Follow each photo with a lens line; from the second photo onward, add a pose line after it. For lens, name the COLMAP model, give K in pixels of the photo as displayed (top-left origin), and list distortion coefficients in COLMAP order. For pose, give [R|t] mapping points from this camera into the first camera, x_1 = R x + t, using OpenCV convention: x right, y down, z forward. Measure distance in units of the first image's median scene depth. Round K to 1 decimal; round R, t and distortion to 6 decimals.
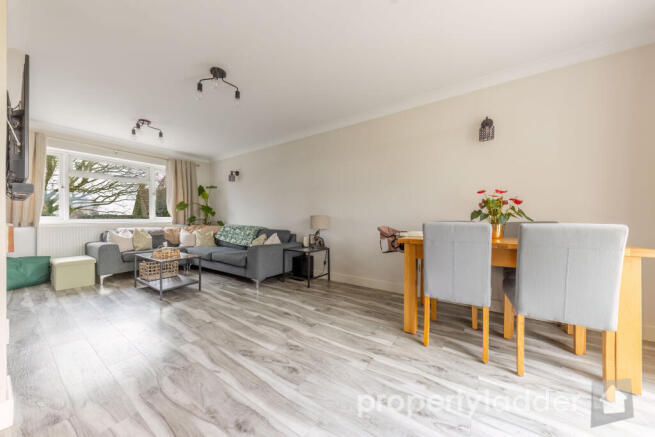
lens RADIAL K [[233.0, 0, 327.1], [0, 233.0, 218.5], [0, 0, 1]] dist [0.017538, -0.000206]
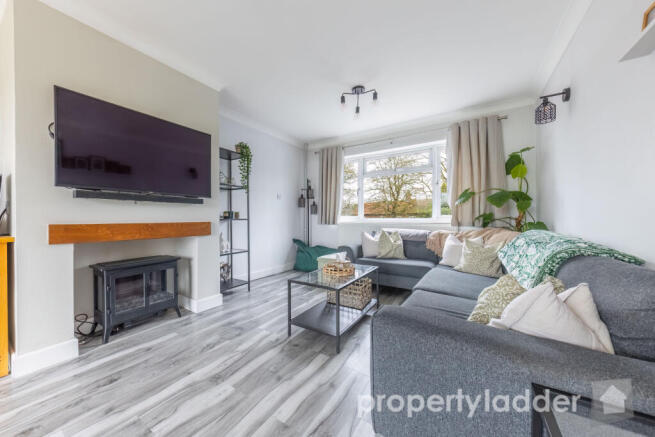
lens RADIAL K [[233.0, 0, 327.6], [0, 233.0, 217.4], [0, 0, 1]] dist [0.017538, -0.000206]
pose [[-0.008172, 0.000278, -0.999967, -0.011312], [0.000124, 1.000000, 0.000277, 0.000607], [0.999967, -0.000122, -0.008172, 0.716289]]
